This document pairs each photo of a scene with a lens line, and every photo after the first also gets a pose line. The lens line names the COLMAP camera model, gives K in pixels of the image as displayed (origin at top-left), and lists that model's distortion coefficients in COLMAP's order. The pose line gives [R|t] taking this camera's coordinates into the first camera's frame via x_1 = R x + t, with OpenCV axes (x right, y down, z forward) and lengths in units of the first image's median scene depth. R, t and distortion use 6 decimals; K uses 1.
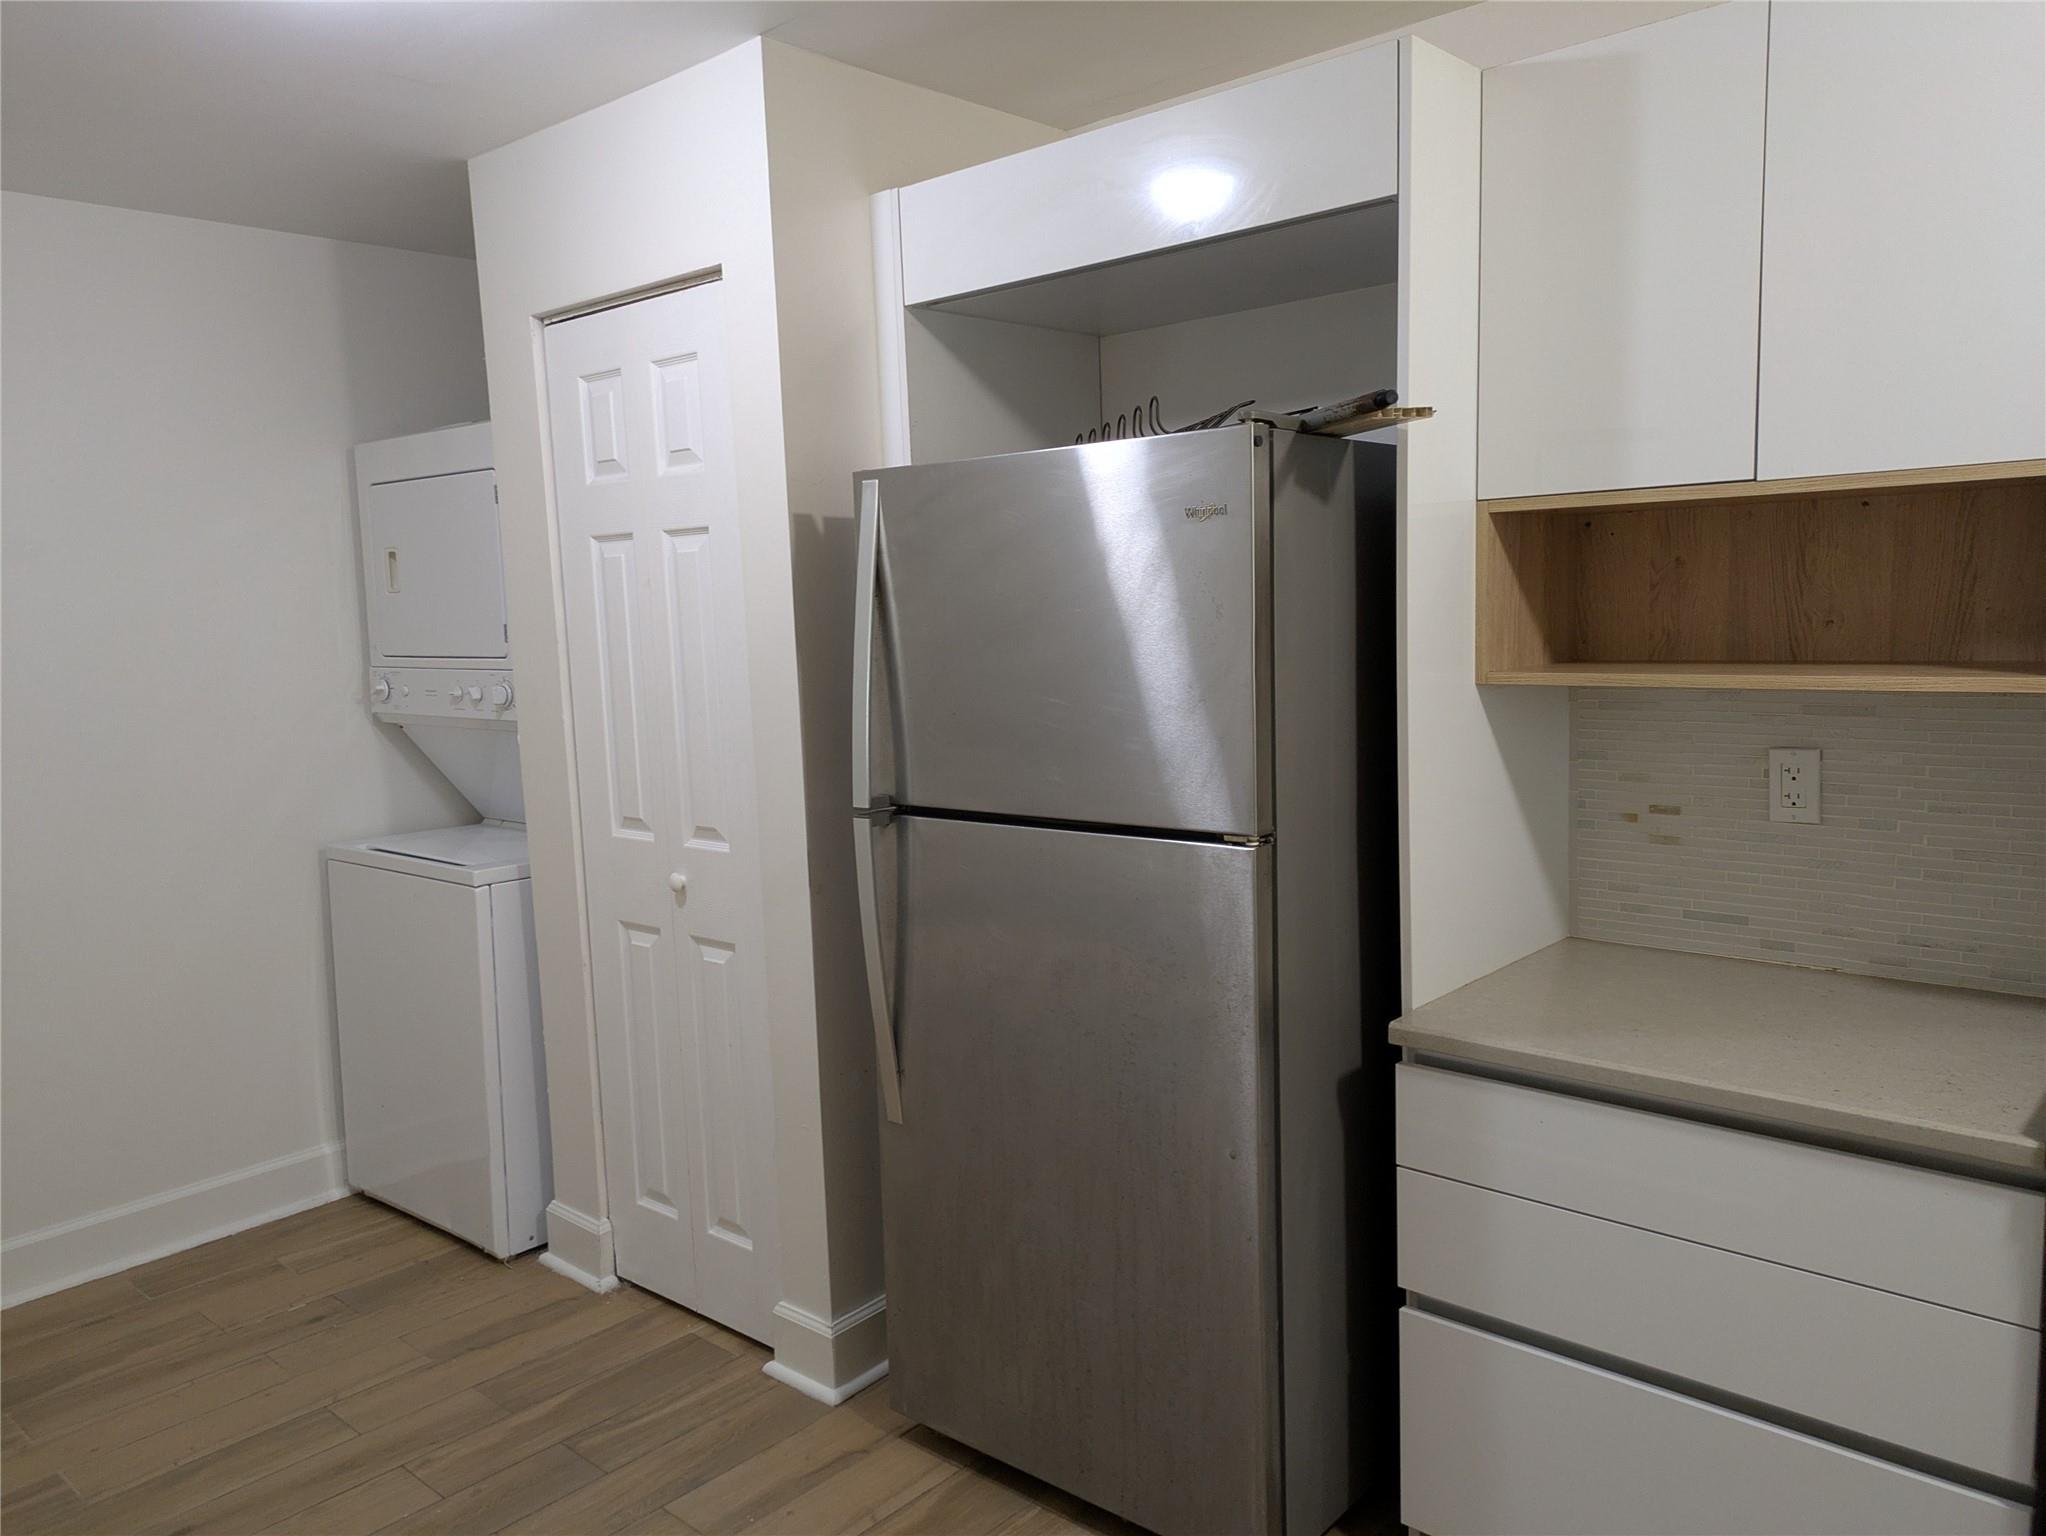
lens RADIAL K [[1508.0, 0, 1023.0], [0, 1508.0, 768.0], [0, 0, 1]] dist [0.005853, 0.006895]
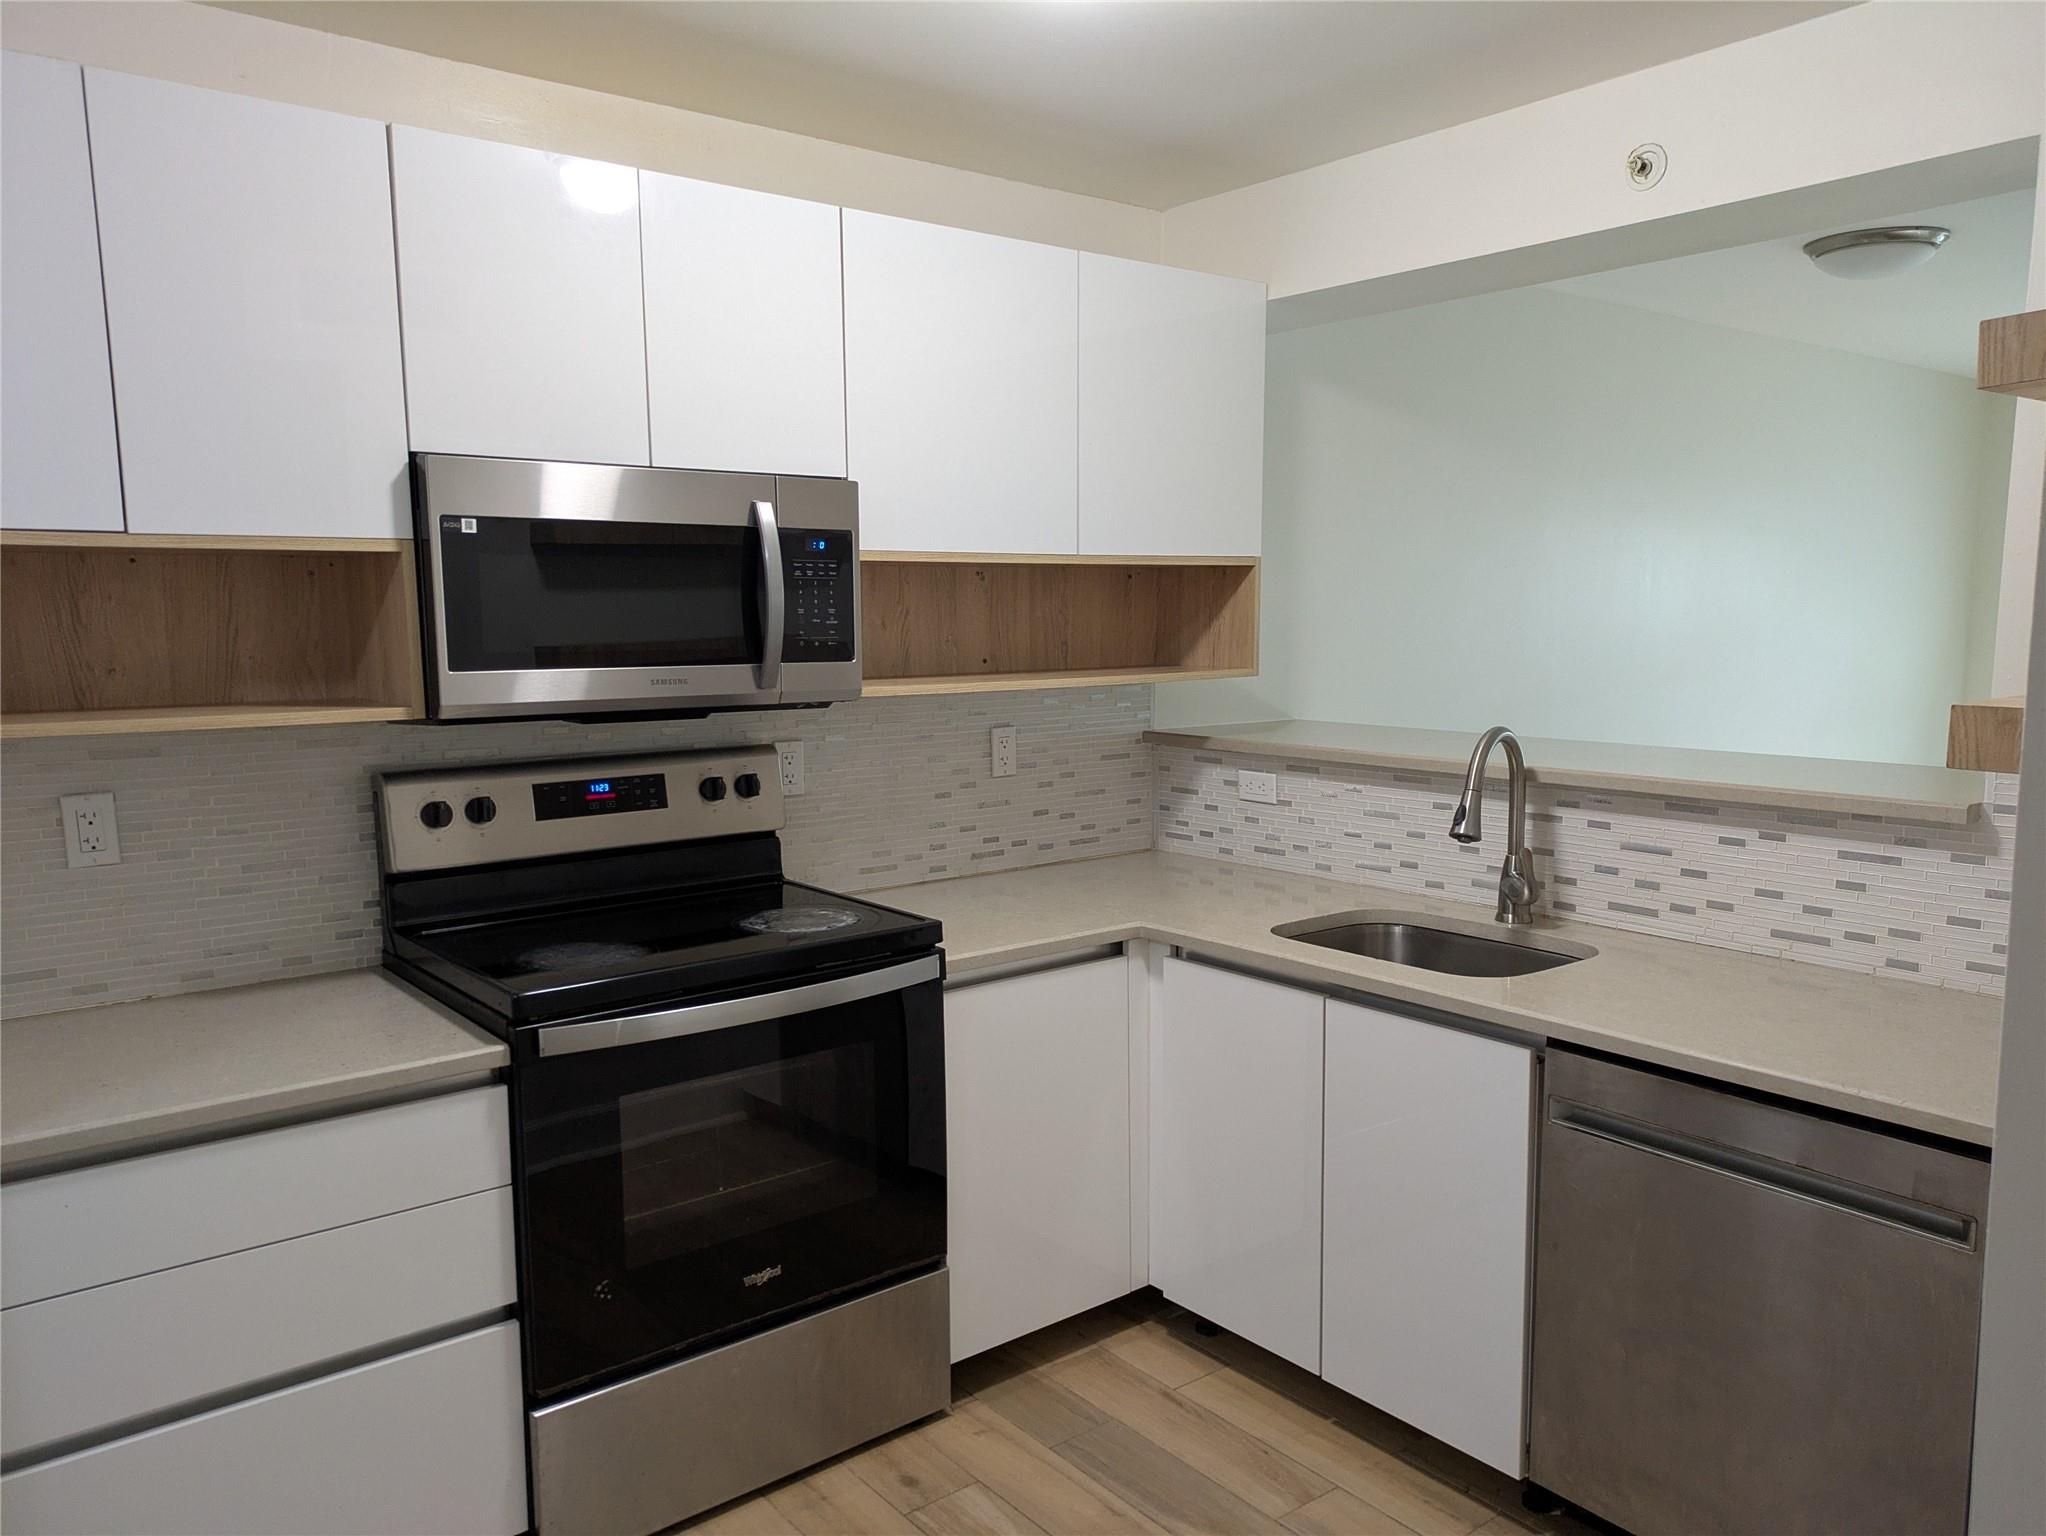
lens RADIAL K [[1508.0, 0, 1023.0], [0, 1508.0, 768.0], [0, 0, 1]] dist [0.005853, 0.006895]
pose [[0.157386, -0.072646, 0.984862, -0.405911], [0.115235, 0.991828, 0.054745, -0.013664], [-0.980791, 0.104875, 0.164471, 0.211419]]
